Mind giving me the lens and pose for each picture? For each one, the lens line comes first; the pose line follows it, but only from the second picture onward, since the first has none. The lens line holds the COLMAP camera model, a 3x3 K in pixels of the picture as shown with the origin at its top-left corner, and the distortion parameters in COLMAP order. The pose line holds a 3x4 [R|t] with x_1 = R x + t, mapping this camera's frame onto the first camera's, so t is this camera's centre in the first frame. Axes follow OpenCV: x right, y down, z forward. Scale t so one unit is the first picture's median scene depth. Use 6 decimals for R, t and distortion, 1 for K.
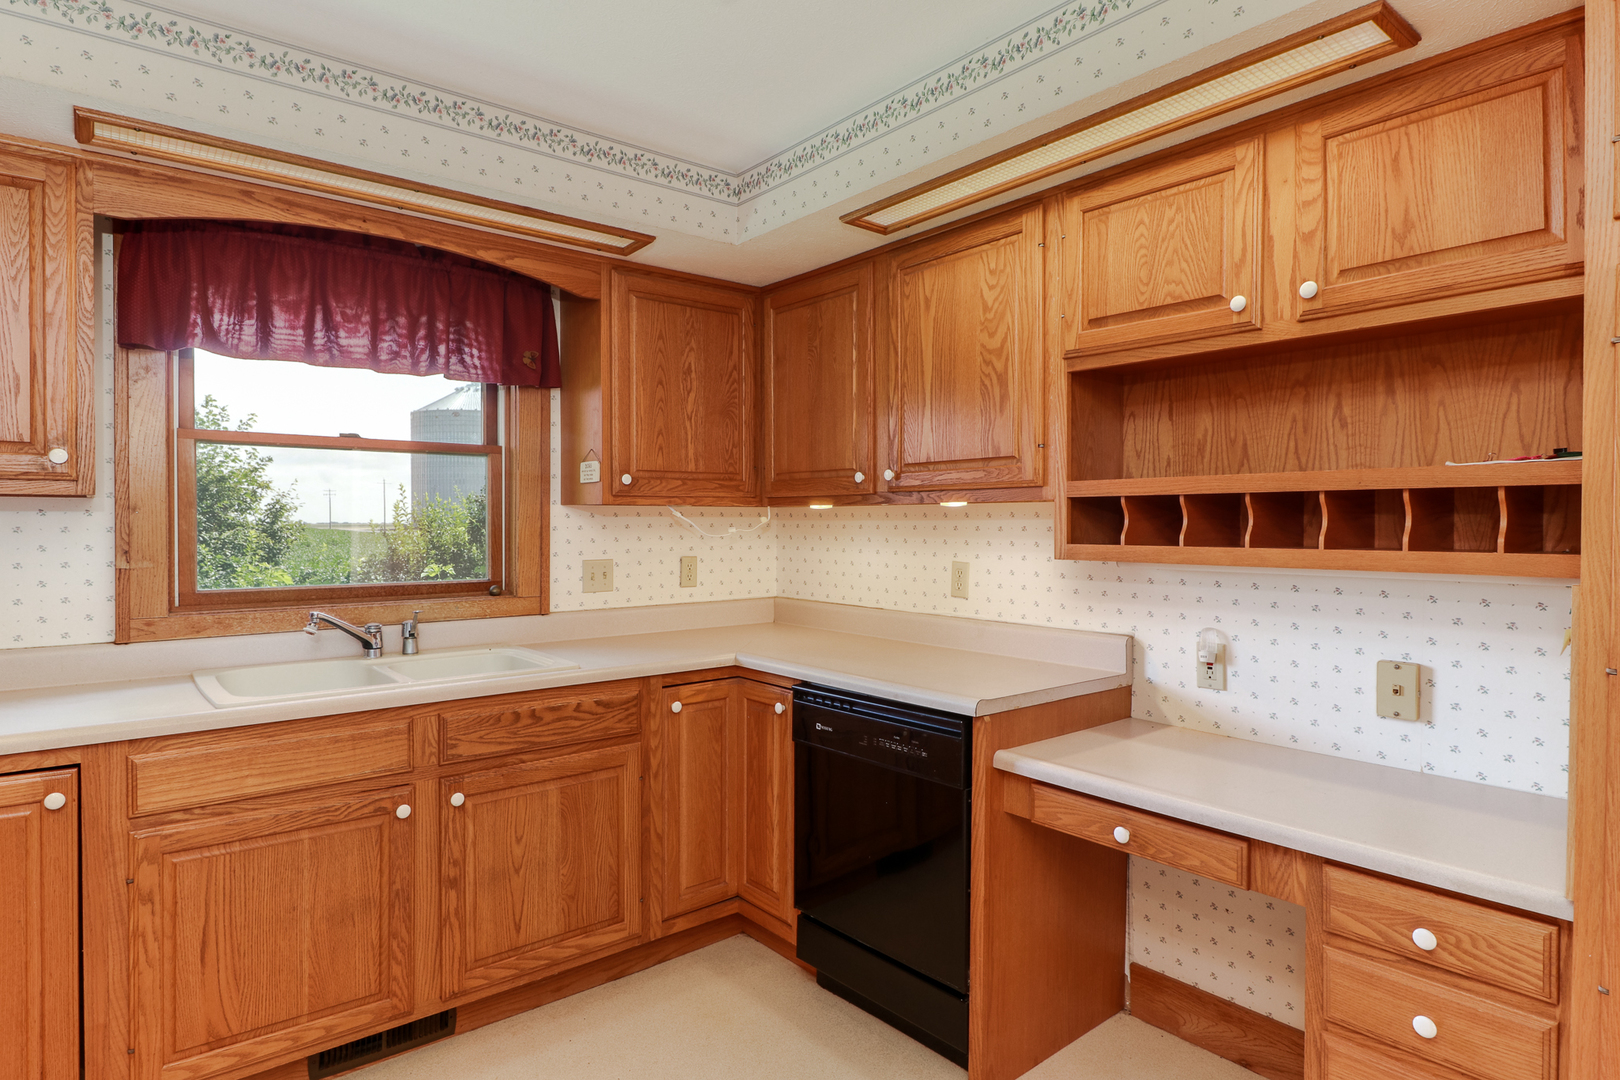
lens RADIAL K [[893.2, 0, 813.1], [0, 893.2, 532.9], [0, 0, 1]] dist [0.001612, -0.000372]
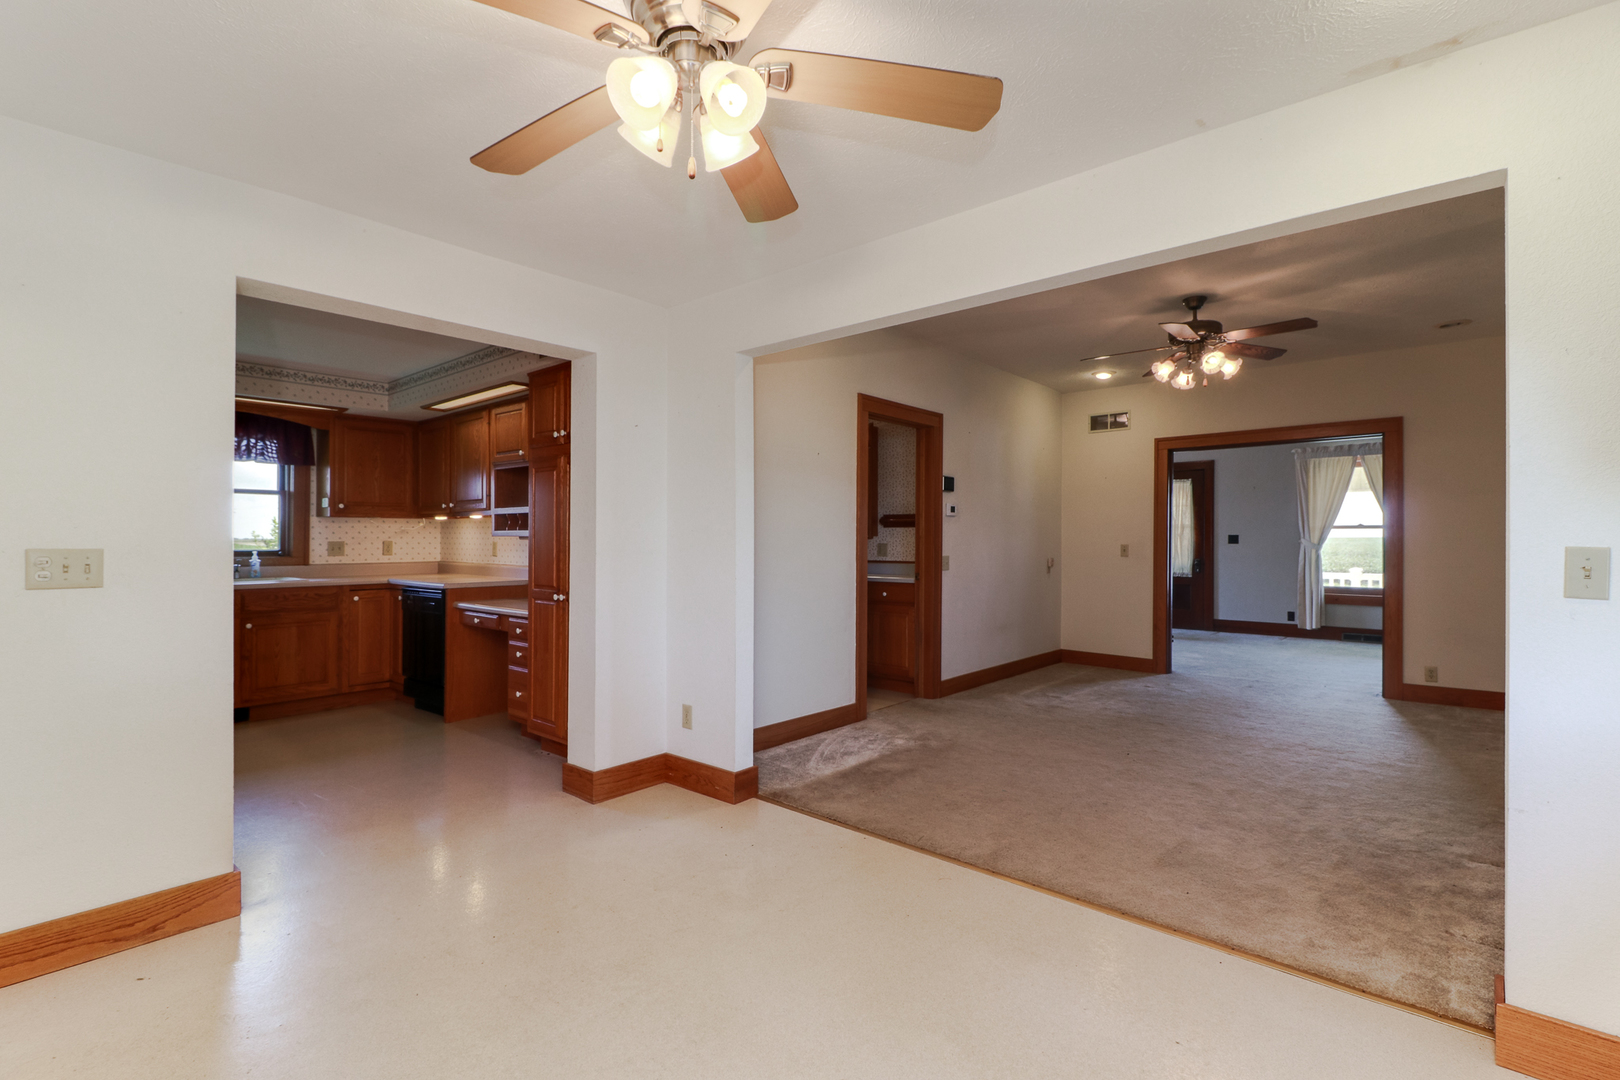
lens RADIAL K [[739.8, 0, 802.8], [0, 739.8, 534.1], [0, 0, 1]] dist [0.022301, -0.014950]
pose [[0.987666, 0.000059, 0.156578, 0.698489], [0.002639, 0.999852, -0.017018, 0.051534], [-0.156555, 0.017221, 0.987519, -1.151953]]
